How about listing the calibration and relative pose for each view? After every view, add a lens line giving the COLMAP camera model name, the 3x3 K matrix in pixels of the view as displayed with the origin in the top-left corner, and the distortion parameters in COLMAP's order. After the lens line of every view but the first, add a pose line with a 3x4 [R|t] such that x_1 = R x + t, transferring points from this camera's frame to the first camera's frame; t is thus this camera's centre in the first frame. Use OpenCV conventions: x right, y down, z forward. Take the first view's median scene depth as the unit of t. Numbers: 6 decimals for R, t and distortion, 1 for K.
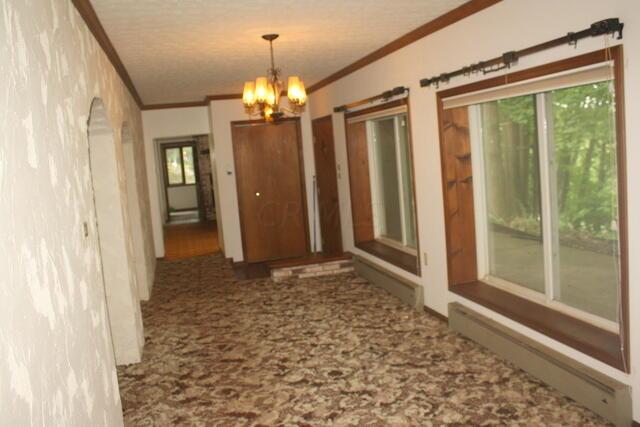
lens RADIAL K [[564.7, 0, 322.6], [0, 564.7, 209.0], [0, 0, 1]] dist [-0.149249, 0.132156]
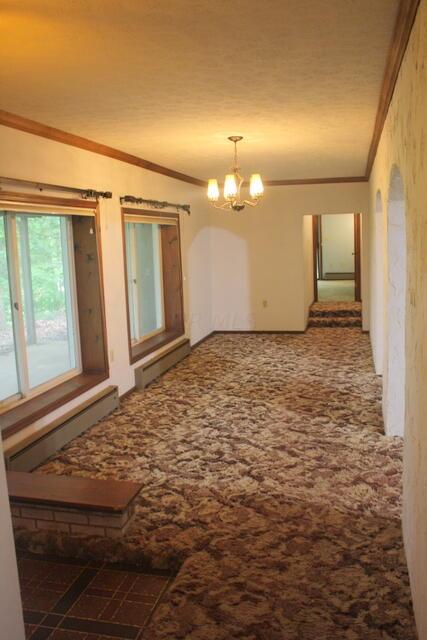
lens RADIAL K [[564.7, 0, 213.5], [0, 564.7, 320.0], [0, 0, 1]] dist [-0.149249, 0.132156]
pose [[-0.871070, 0.047557, 0.488852, -0.548587], [0.160445, 0.968251, 0.191698, -0.162238], [-0.464214, 0.245416, -0.851044, 1.922843]]
